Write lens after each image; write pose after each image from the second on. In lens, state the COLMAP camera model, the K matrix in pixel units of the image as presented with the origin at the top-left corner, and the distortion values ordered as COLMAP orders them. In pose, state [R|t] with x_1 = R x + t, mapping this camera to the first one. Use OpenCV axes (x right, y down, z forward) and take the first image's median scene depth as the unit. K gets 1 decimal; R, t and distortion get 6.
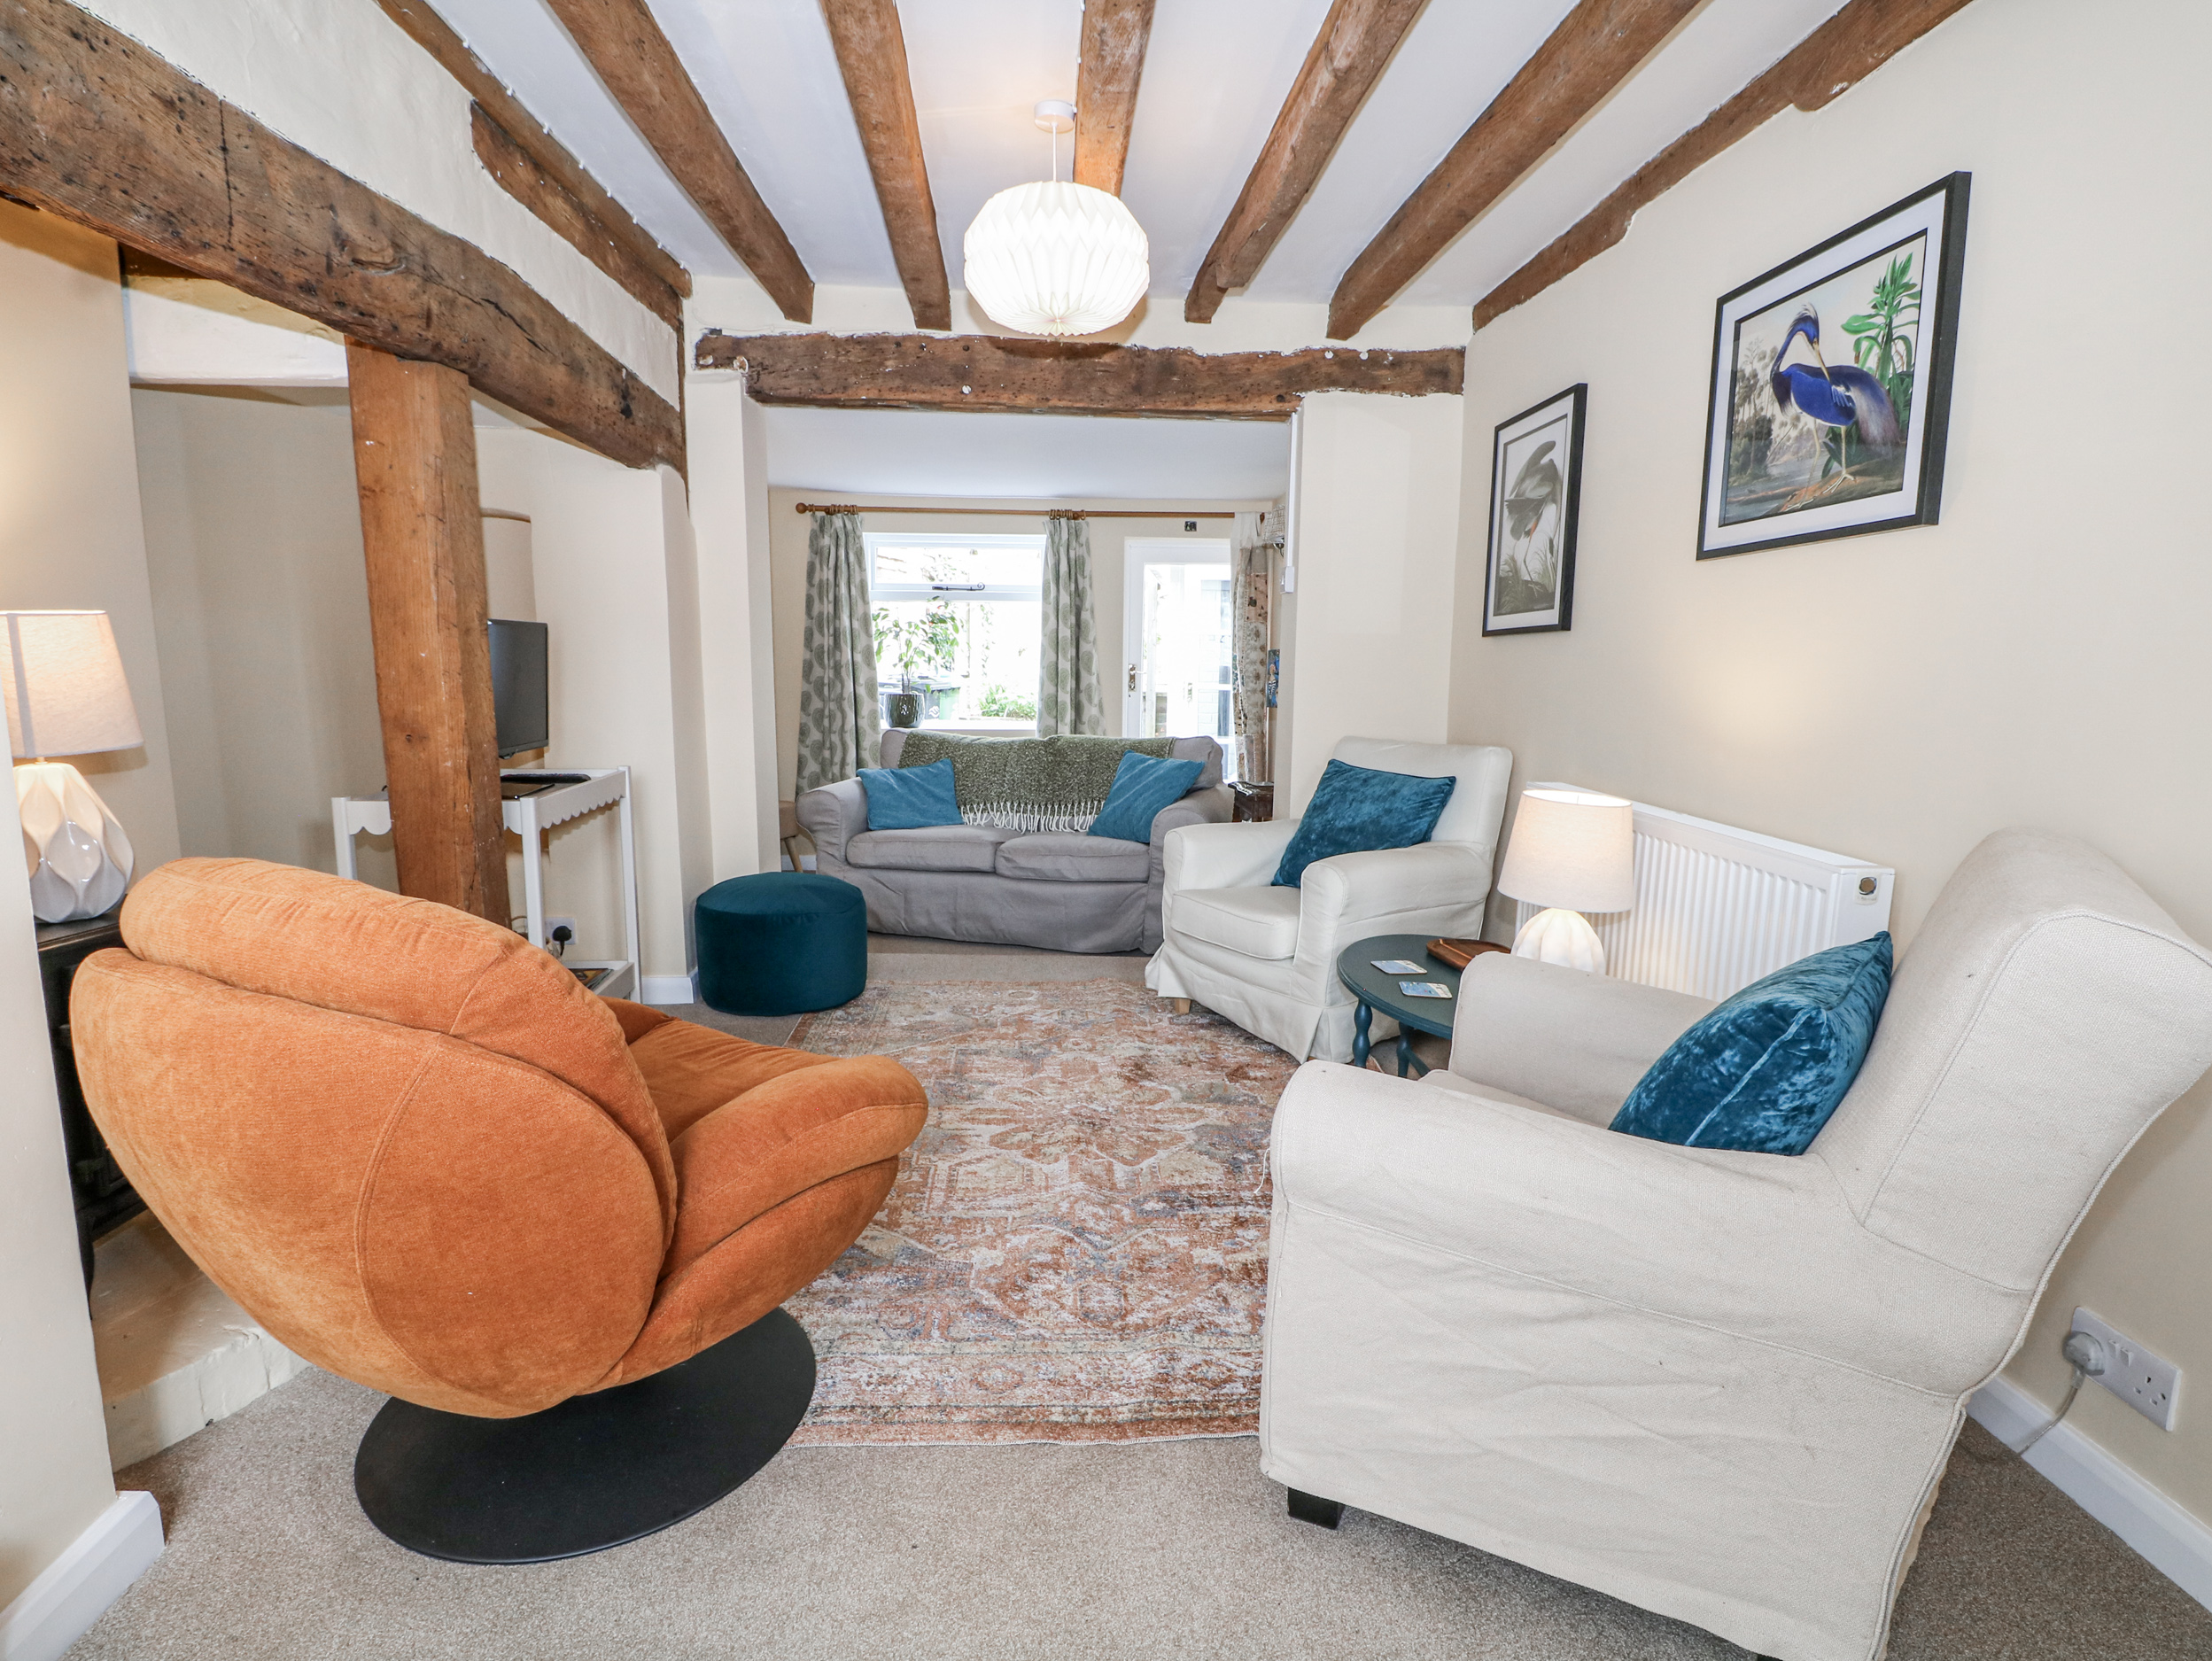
lens RADIAL K [[1155.1, 0, 1114.8], [0, 1155.1, 821.1], [0, 0, 1]] dist [-0.000089, -0.011766]
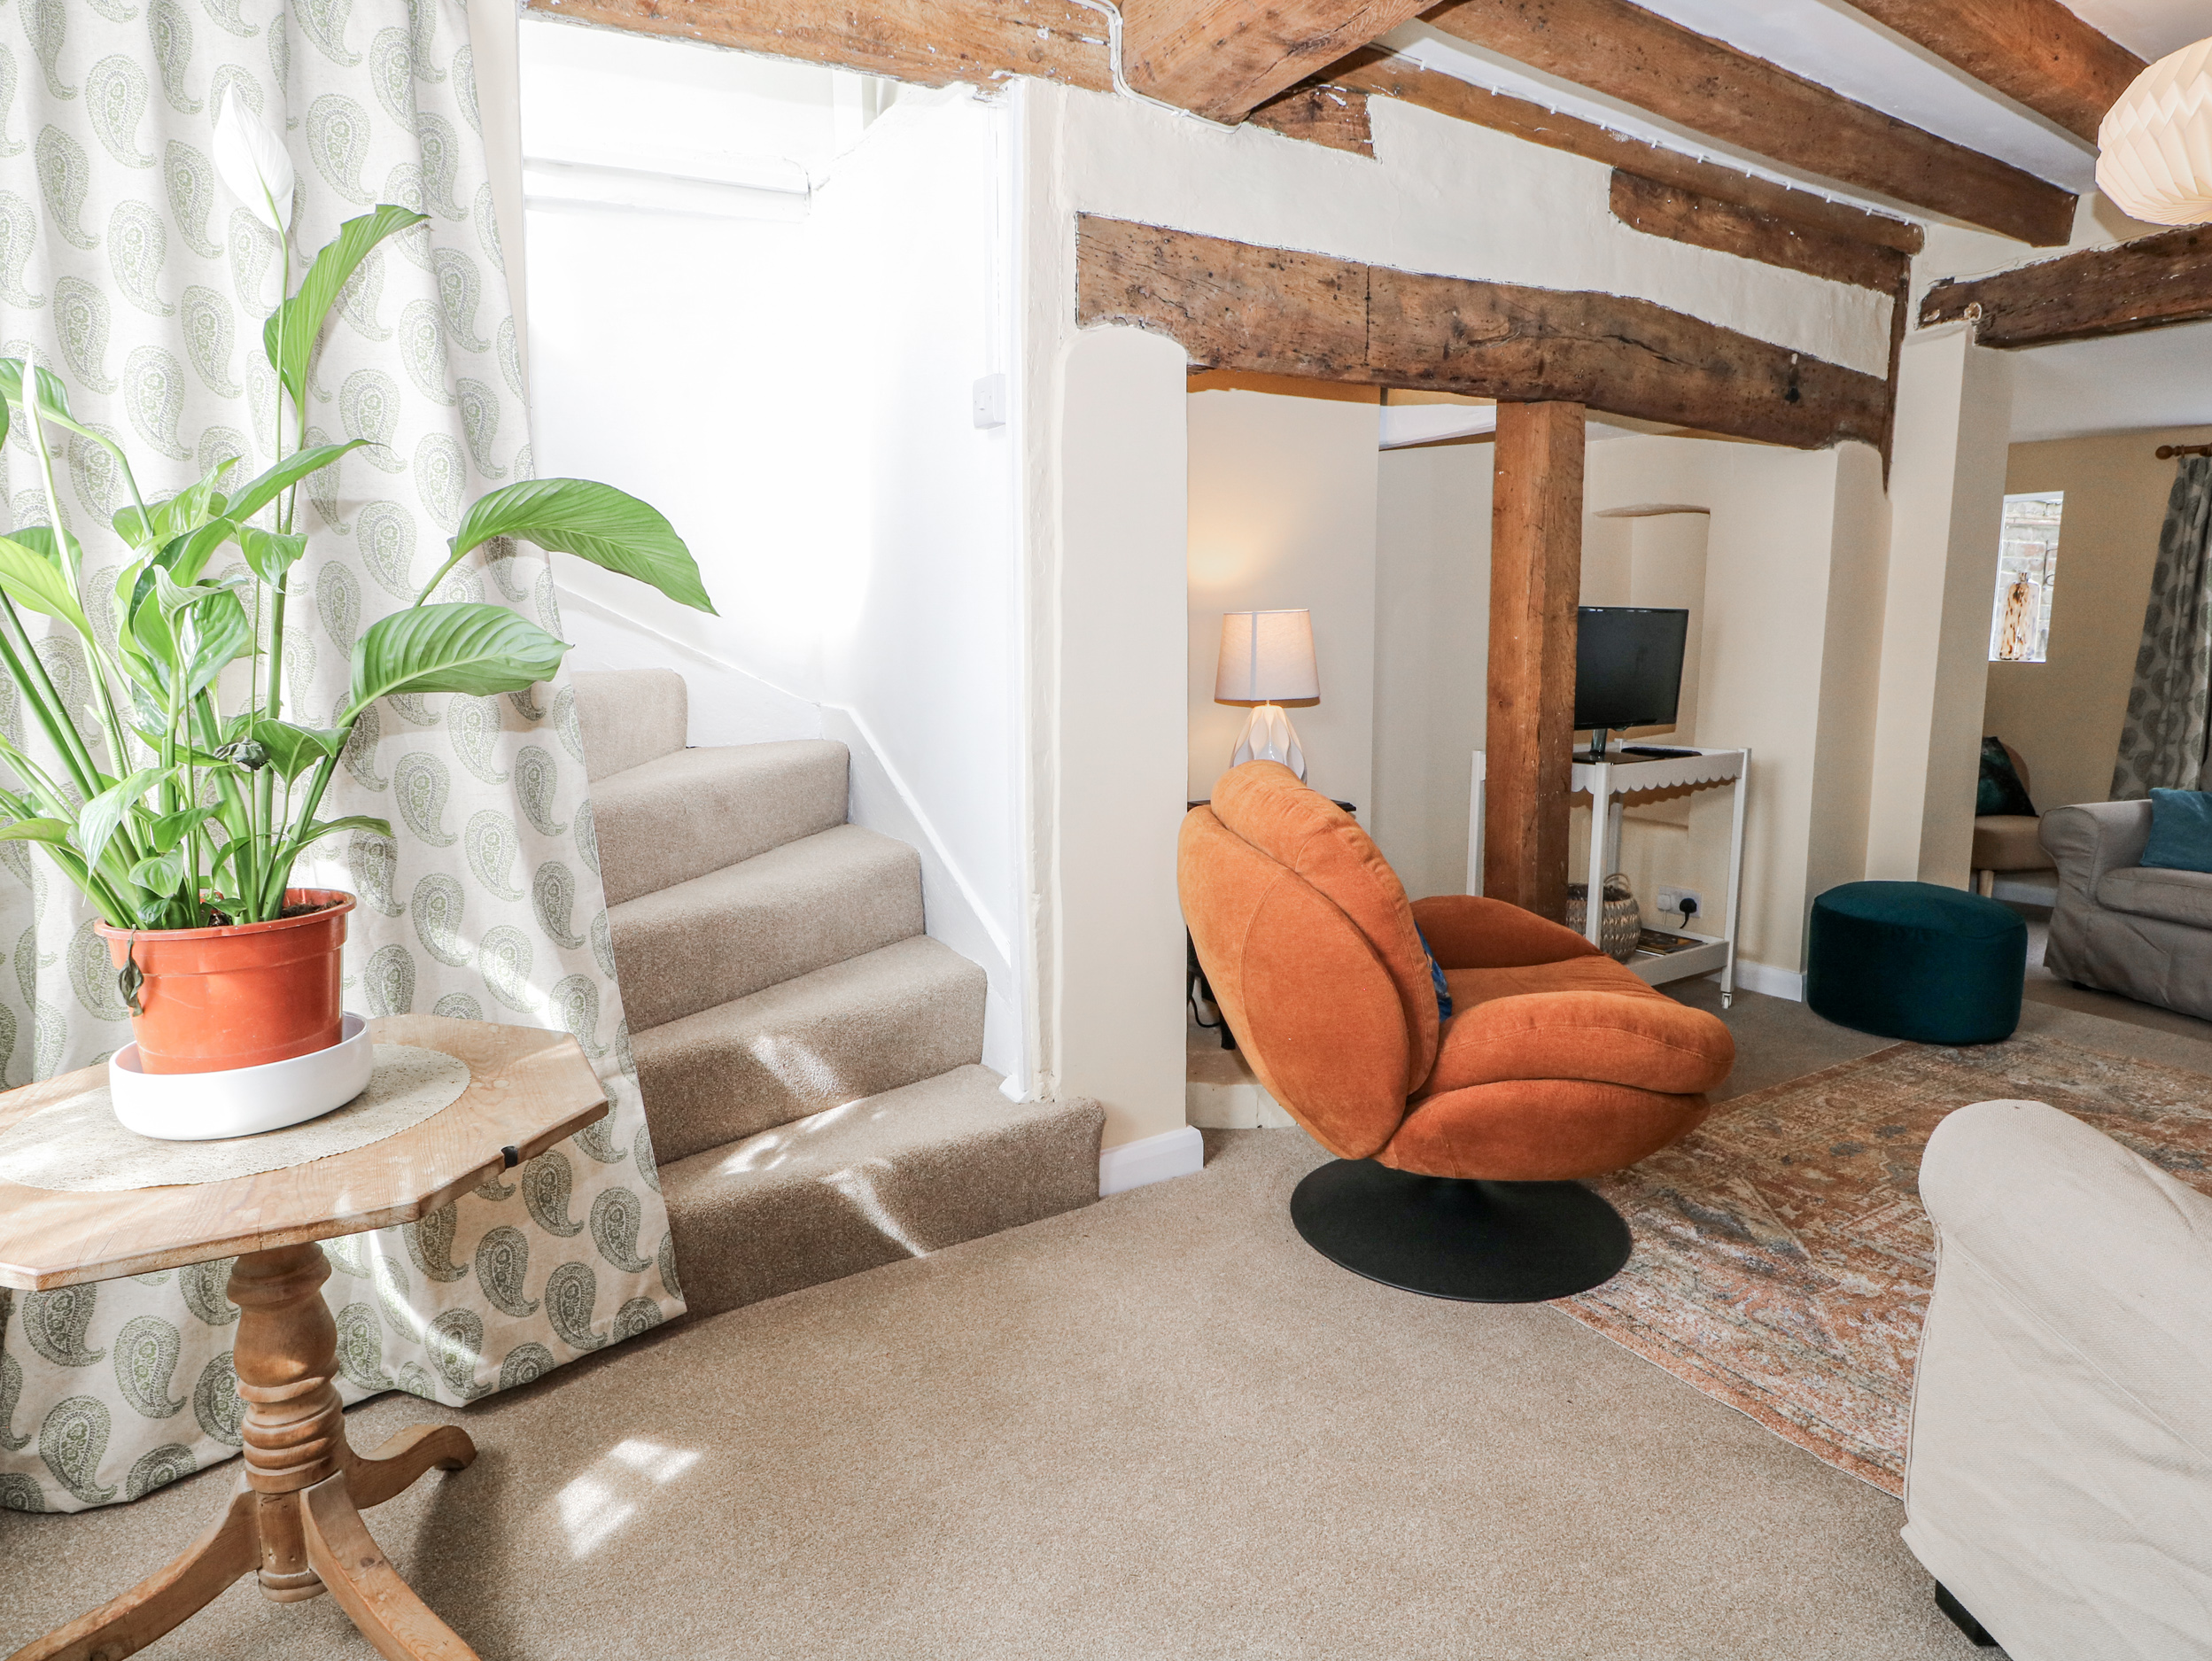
lens RADIAL K [[1253.6, 0, 1106.0], [0, 1253.6, 830.5], [0, 0, 1]] dist [-0.001690, -0.002795]
pose [[0.483962, 0.126997, -0.865825, 0.380369], [-0.123567, 0.989417, 0.076056, 0.013899], [0.866321, 0.070180, 0.494533, -0.042297]]
